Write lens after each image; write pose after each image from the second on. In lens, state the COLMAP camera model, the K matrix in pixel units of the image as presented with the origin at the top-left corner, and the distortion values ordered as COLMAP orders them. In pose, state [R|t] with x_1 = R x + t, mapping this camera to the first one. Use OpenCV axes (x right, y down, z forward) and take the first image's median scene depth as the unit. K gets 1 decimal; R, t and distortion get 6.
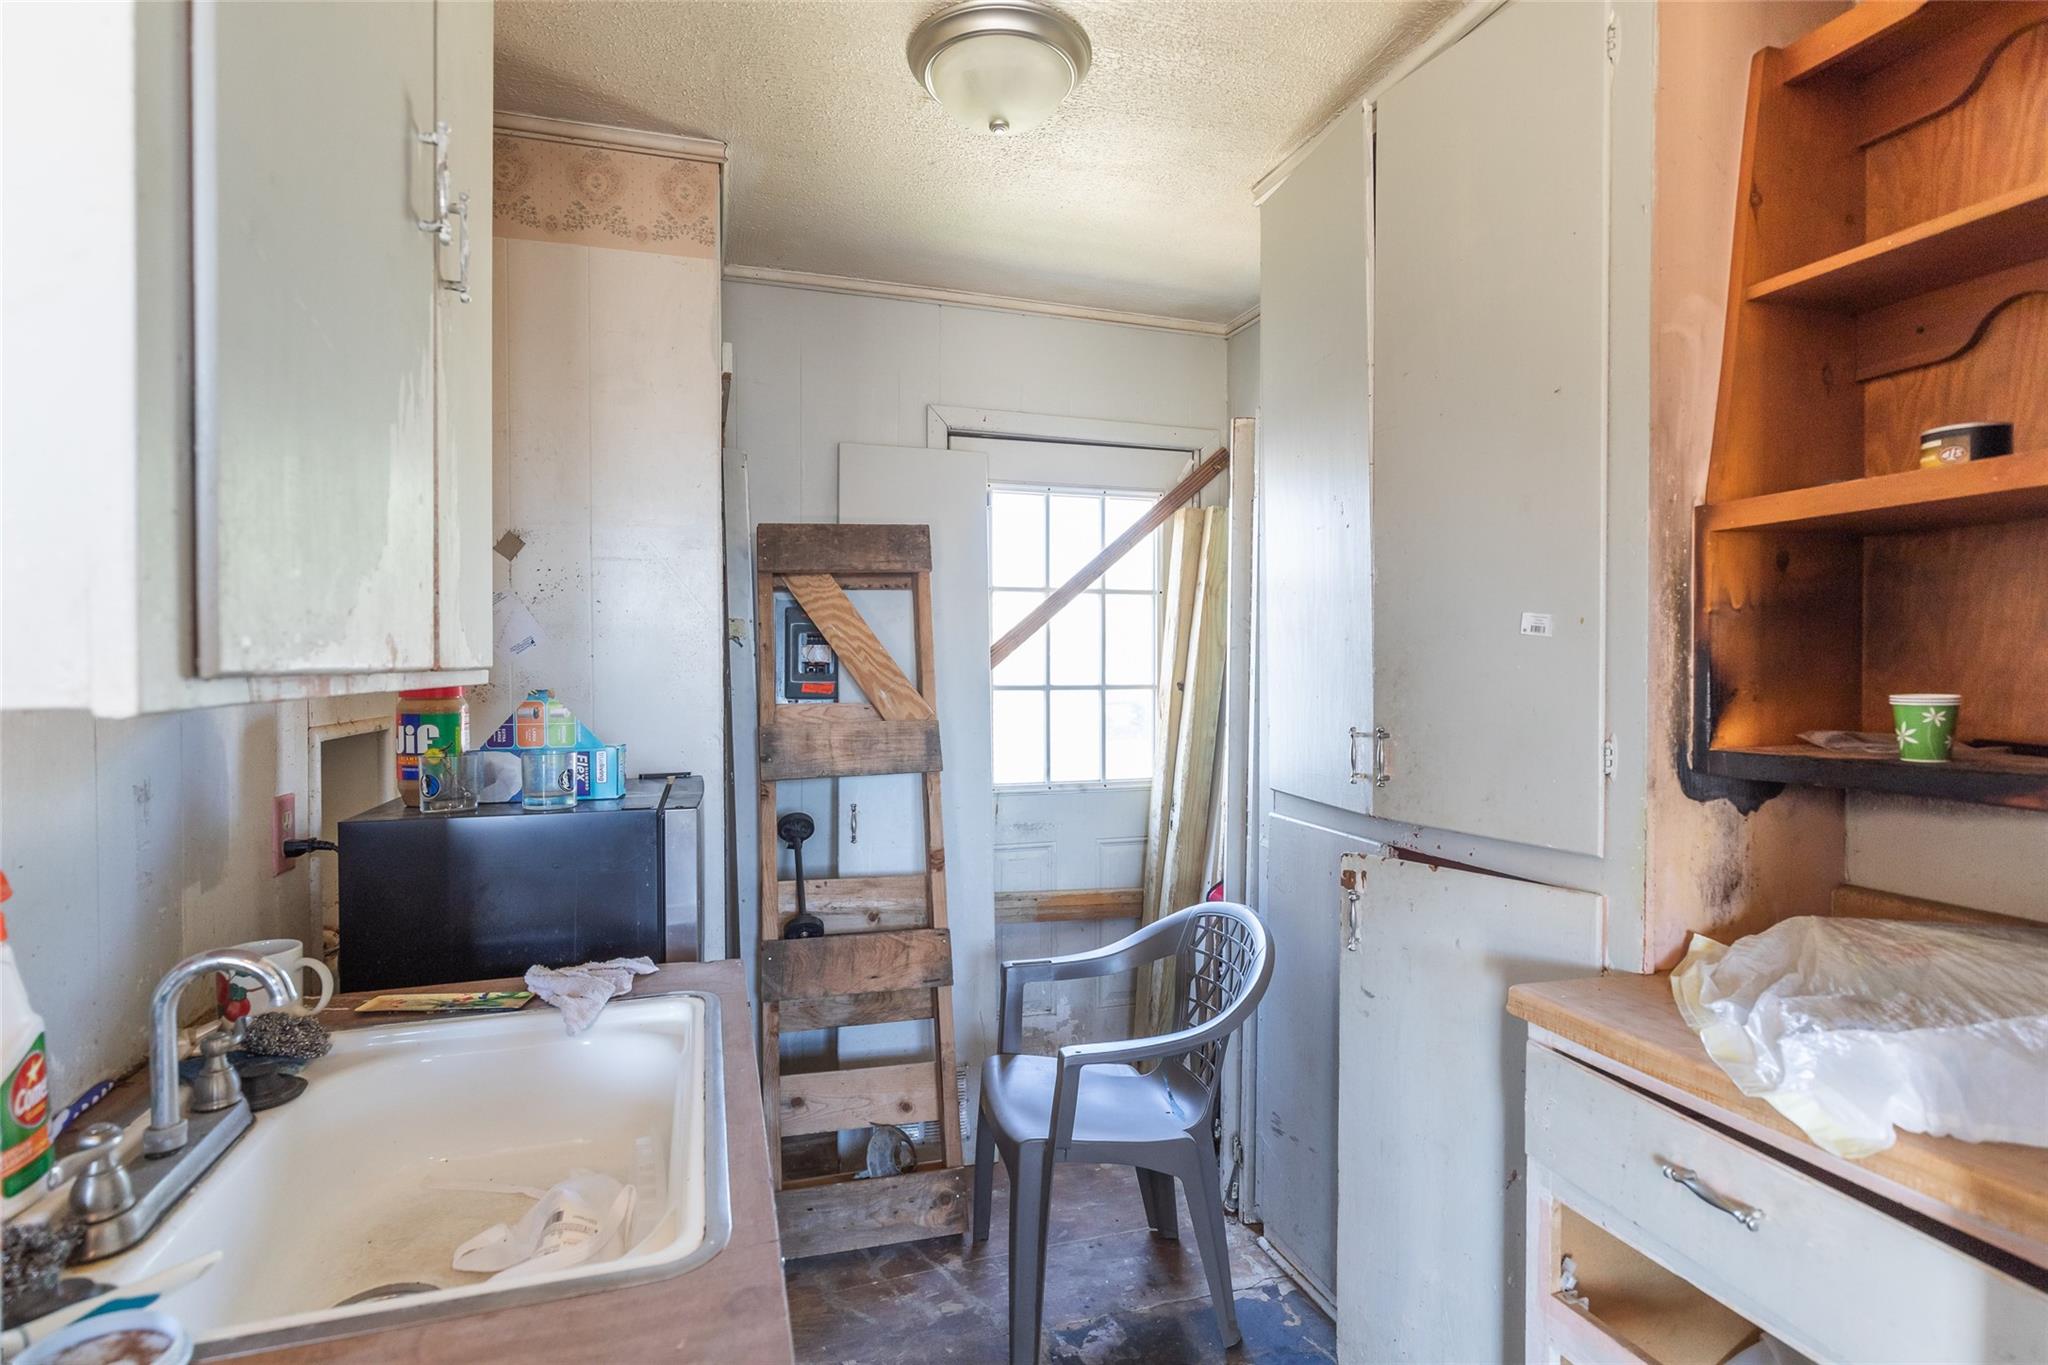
lens RADIAL K [[980.1, 0, 1024.0], [0, 980.1, 682.5], [0, 0, 1]] dist [-0.002610, -0.007559]
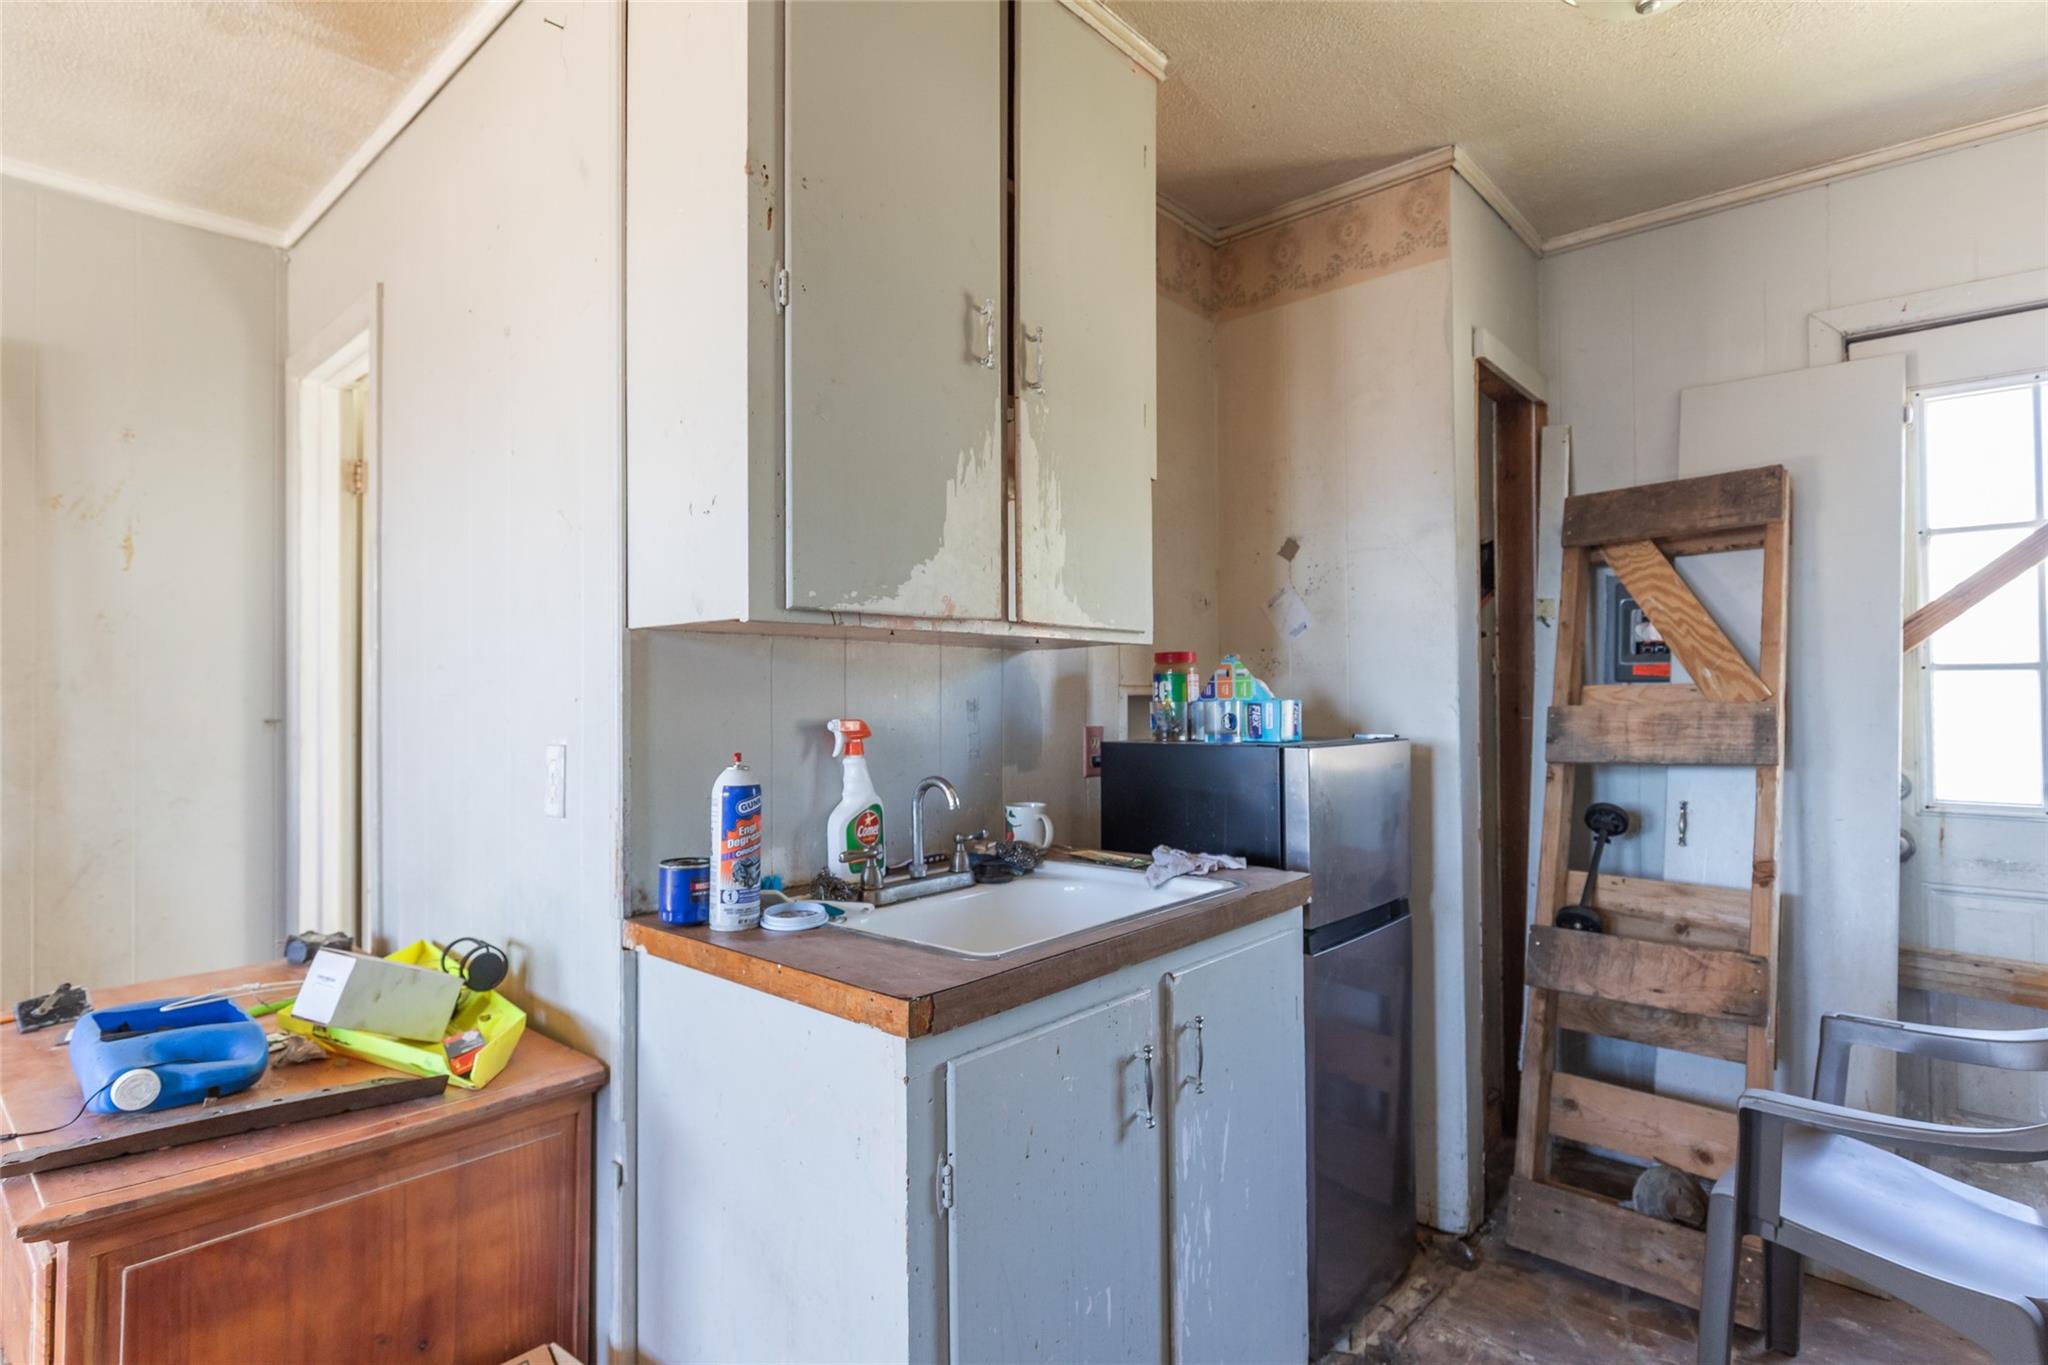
lens RADIAL K [[980.1, 0, 1024.0], [0, 980.1, 682.5], [0, 0, 1]] dist [-0.002610, -0.007559]
pose [[0.519480, -0.010641, -0.854417, 0.276022], [-0.007252, 0.999832, -0.016861, 0.039581], [0.854452, 0.014955, 0.519315, 0.051927]]
